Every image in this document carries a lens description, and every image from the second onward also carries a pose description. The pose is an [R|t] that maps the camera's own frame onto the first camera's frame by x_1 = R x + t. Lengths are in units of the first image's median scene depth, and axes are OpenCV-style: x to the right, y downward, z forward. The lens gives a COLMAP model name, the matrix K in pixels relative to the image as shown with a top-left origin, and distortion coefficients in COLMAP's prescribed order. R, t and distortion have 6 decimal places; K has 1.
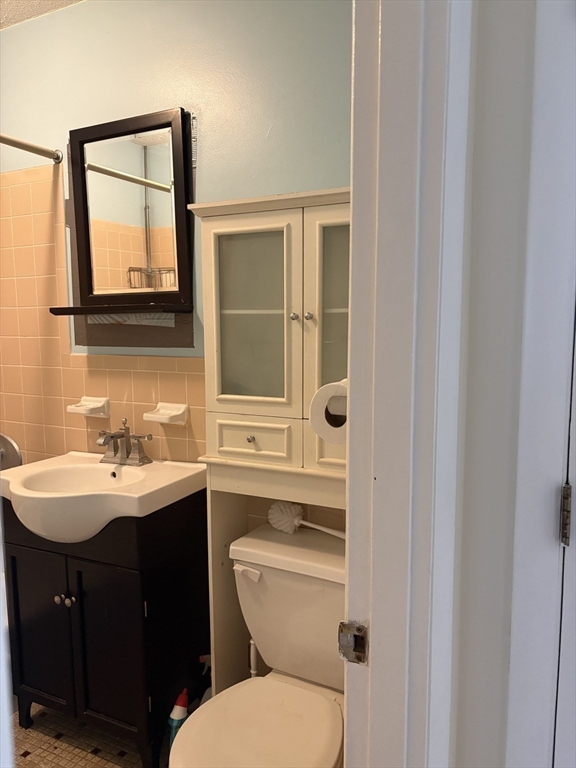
lens RADIAL K [[577.1, 0, 284.5], [0, 577.1, 385.6], [0, 0, 1]] dist [0.006401, -0.009470]
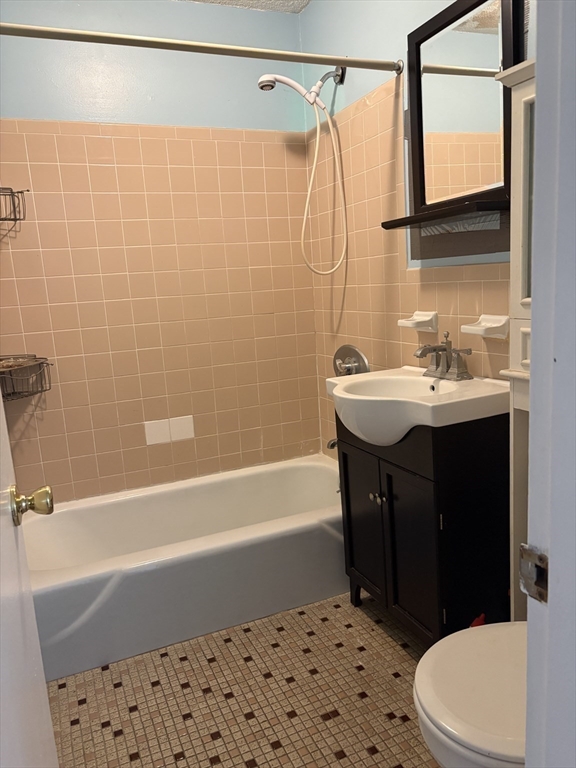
lens RADIAL K [[577.1, 0, 286.8], [0, 577.1, 383.6], [0, 0, 1]] dist [0.006401, -0.009470]
pose [[0.763639, 0.072217, -0.641592, 0.144329], [-0.008021, 0.994709, 0.102417, 0.046525], [0.645594, -0.073063, 0.760178, 0.086992]]
